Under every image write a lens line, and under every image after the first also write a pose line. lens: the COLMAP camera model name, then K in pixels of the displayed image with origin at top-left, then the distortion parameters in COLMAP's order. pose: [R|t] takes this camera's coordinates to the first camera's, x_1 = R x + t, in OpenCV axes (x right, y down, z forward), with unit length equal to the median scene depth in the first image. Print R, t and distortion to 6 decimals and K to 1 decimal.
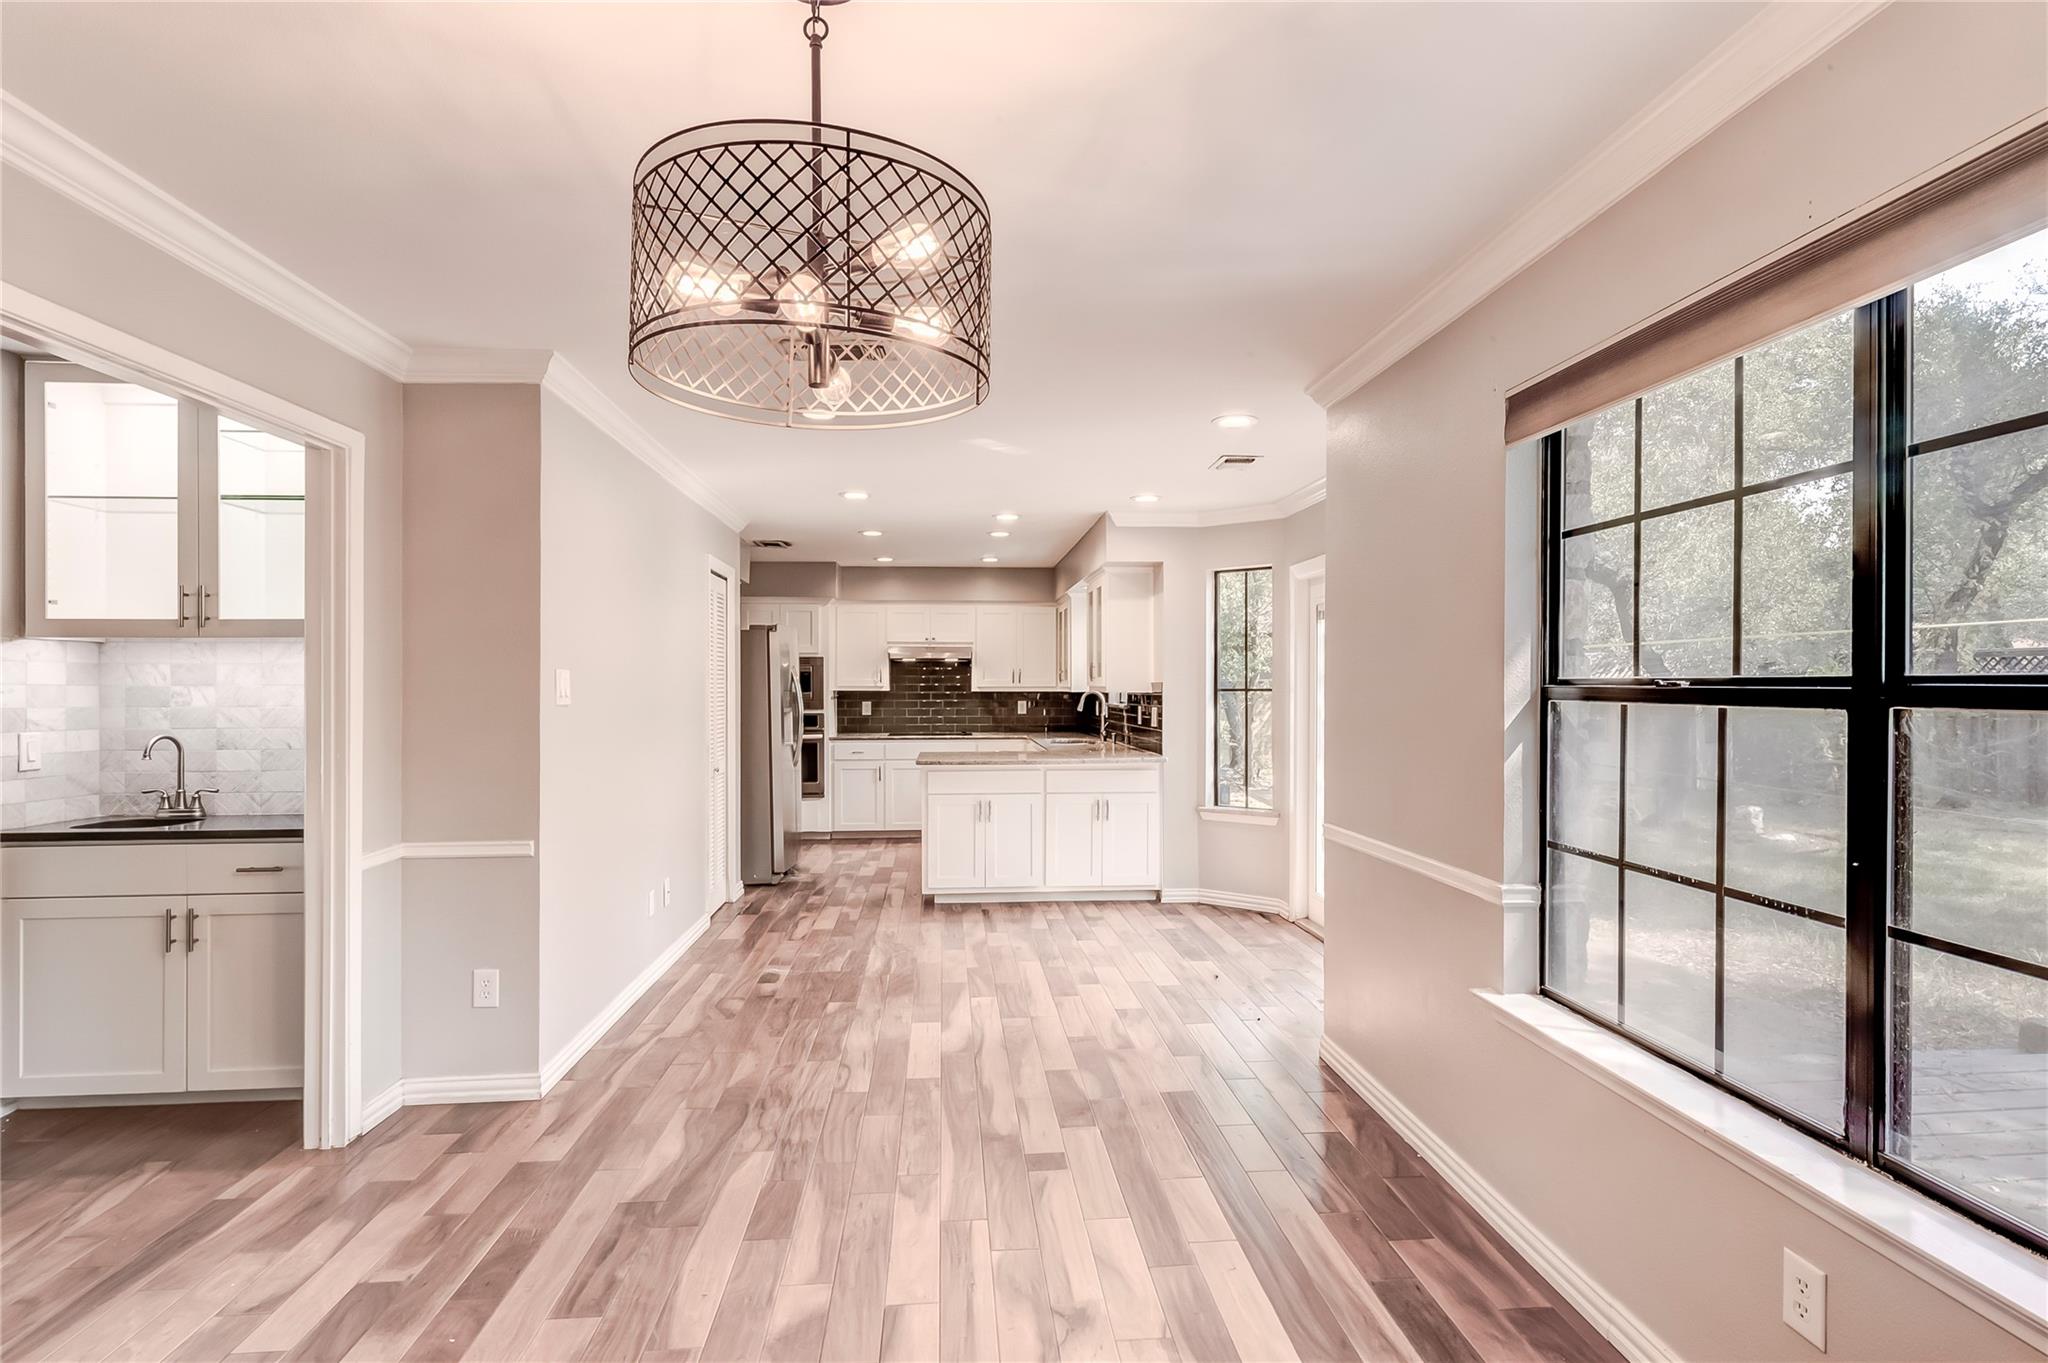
lens RADIAL K [[1027.4, 0, 1011.8], [0, 1027.4, 691.4], [0, 0, 1]] dist [0.001441, -0.001414]
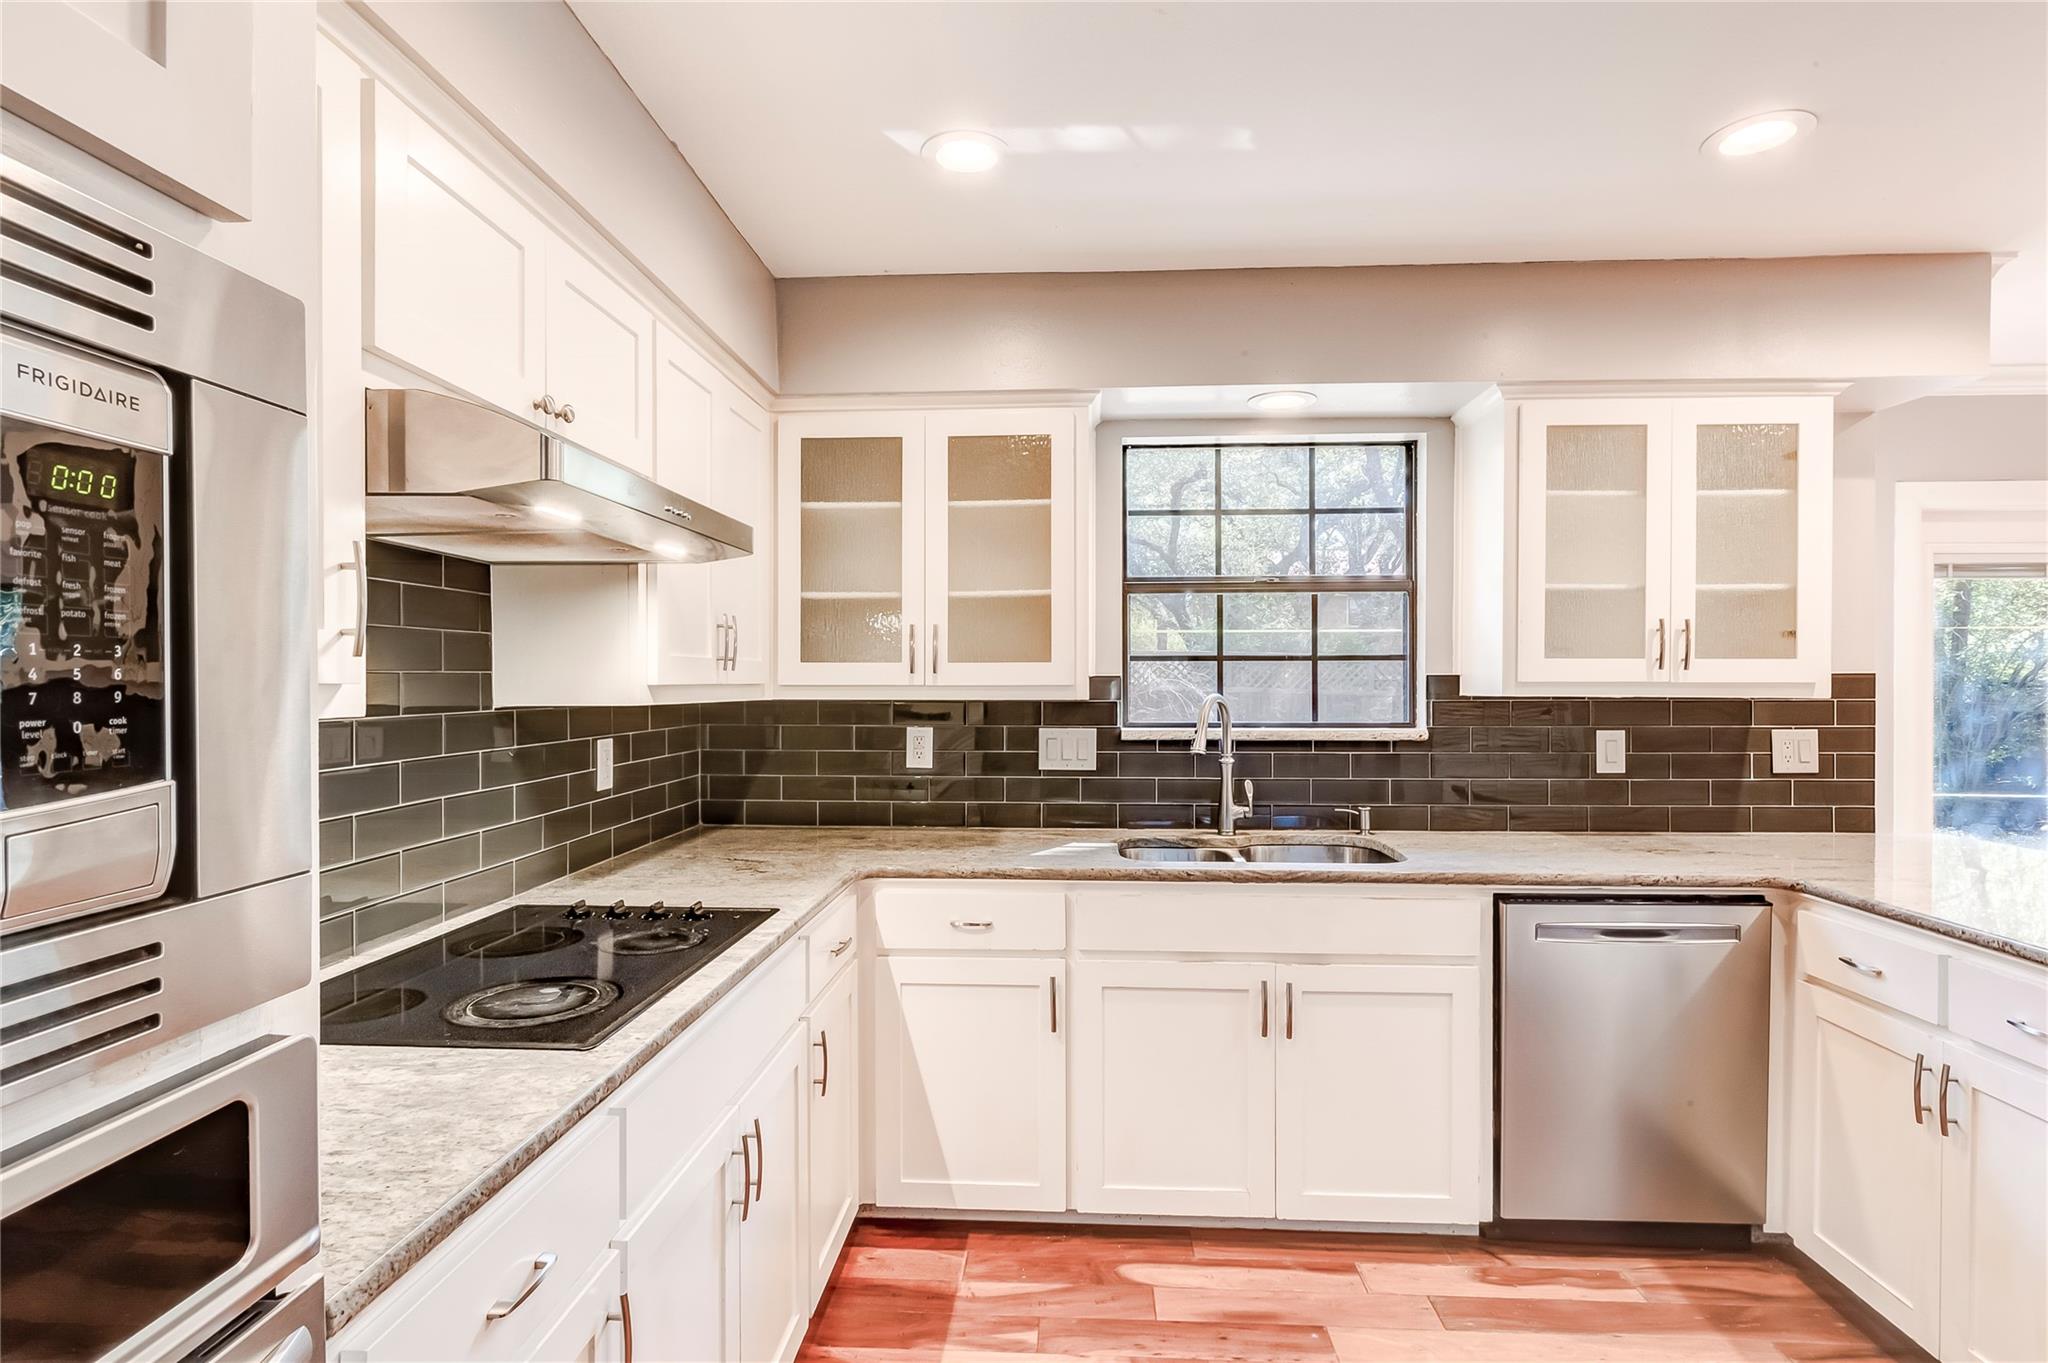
lens RADIAL K [[1027.4, 0, 1023.1], [0, 1027.4, 683.8], [0, 0, 1]] dist [0.001441, -0.001414]
pose [[0.127498, 0.004114, 0.991830, -0.335249], [0.006014, 0.999970, -0.004920, -0.004119], [-0.991821, 0.006592, 0.127470, 1.238231]]
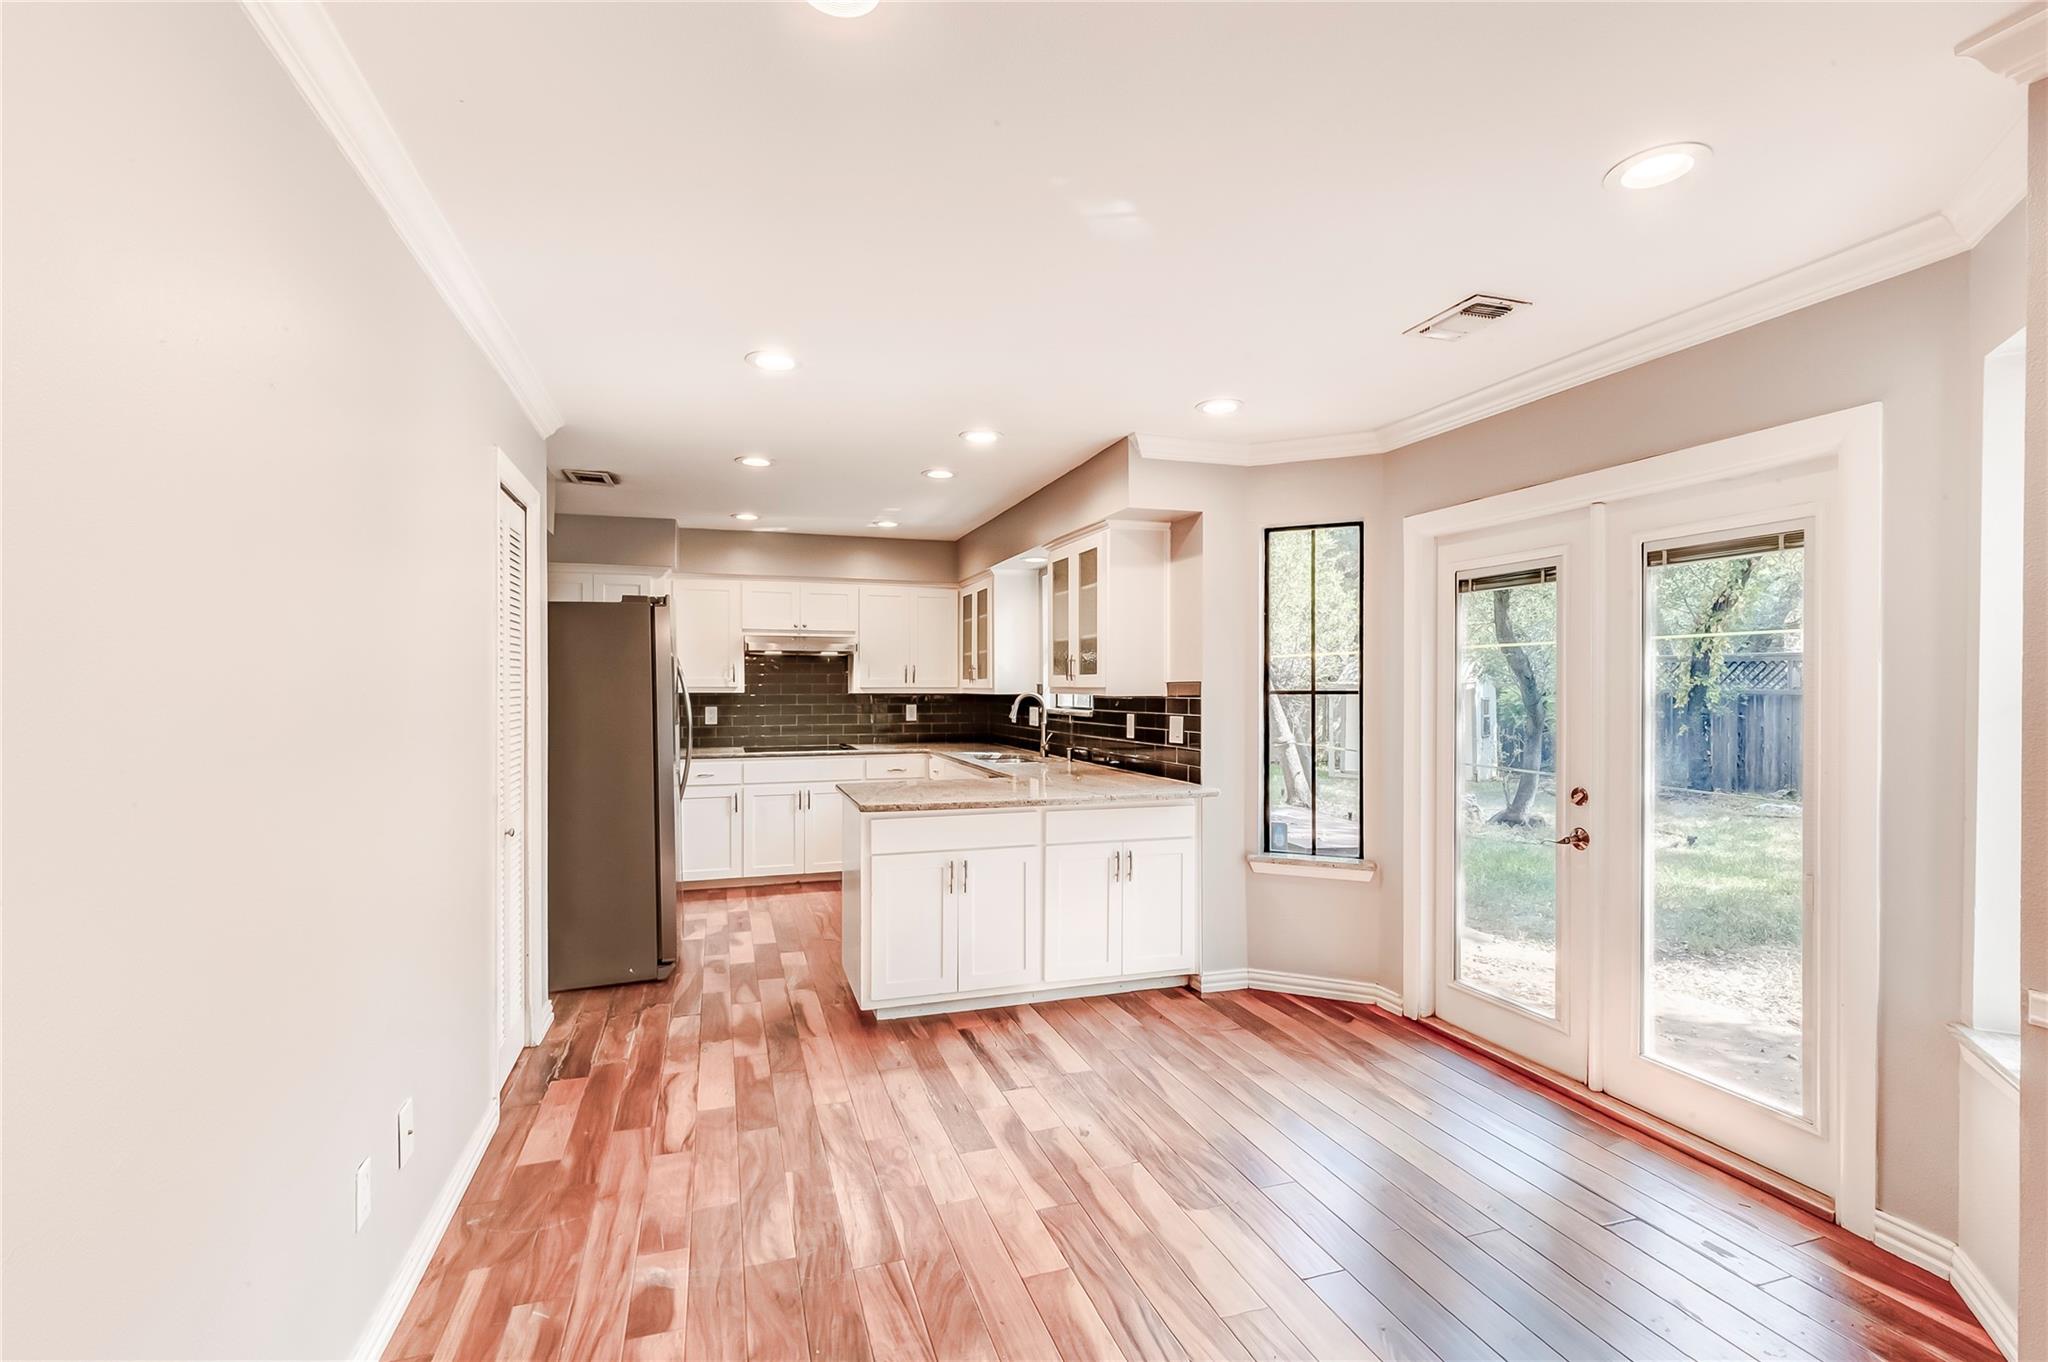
lens RADIAL K [[932.2, 0, 1016.2], [0, 932.2, 685.2], [0, 0, 1]] dist [0.005503, -0.000816]
pose [[0.971011, 0.001774, 0.239030, -0.123361], [-0.000068, 0.999974, -0.007146, -0.001573], [-0.239036, 0.006922, 0.970986, 0.380353]]
